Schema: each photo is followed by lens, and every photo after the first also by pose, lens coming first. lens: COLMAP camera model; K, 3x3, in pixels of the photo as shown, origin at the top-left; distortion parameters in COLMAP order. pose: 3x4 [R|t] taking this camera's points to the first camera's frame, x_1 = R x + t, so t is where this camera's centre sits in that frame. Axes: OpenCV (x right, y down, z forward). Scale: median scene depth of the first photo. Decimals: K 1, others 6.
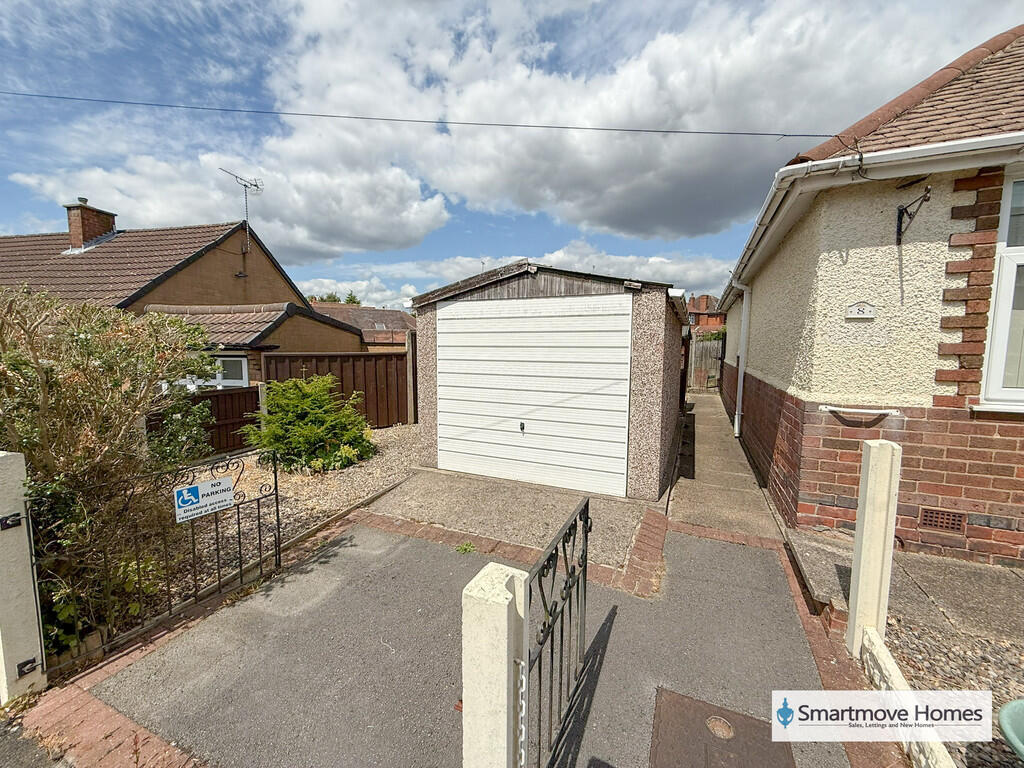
lens RADIAL K [[410.1, 0, 514.0], [0, 410.1, 382.9], [0, 0, 1]] dist [0.002095, 0.001069]
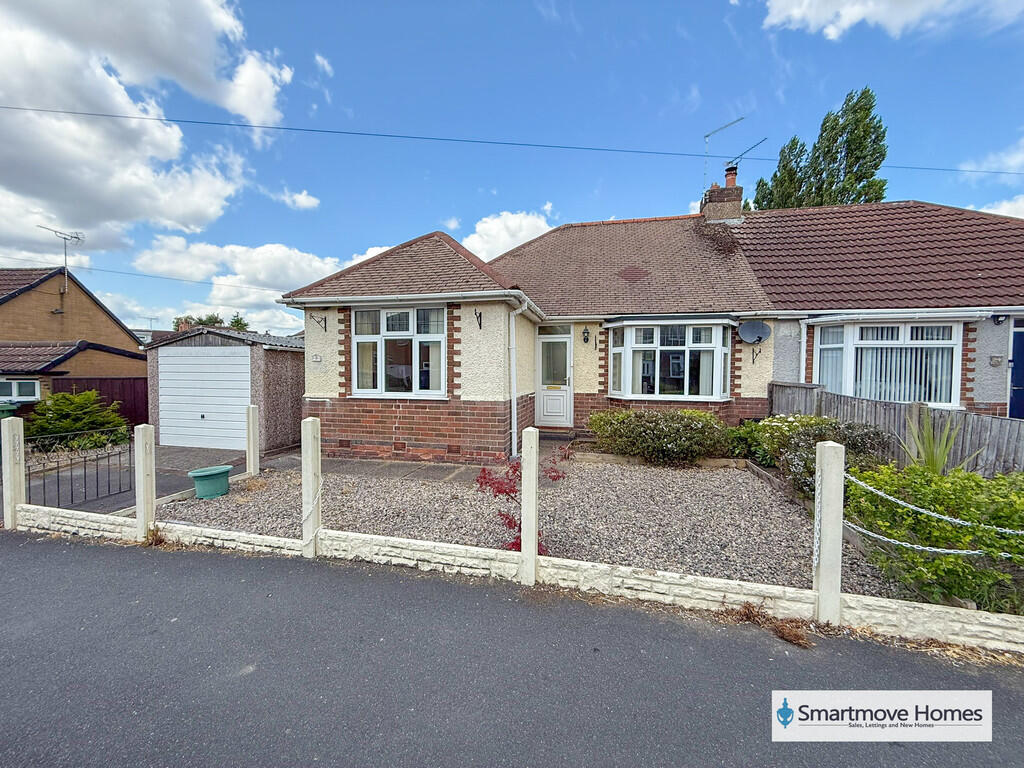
lens RADIAL K [[410.1, 0, 509.8], [0, 410.1, 383.8], [0, 0, 1]] dist [0.002095, 0.001069]
pose [[0.981310, -0.005368, 0.192357, 0.887299], [0.016569, 0.998255, -0.056672, 0.077424], [-0.191717, 0.058800, 0.979687, -0.923071]]
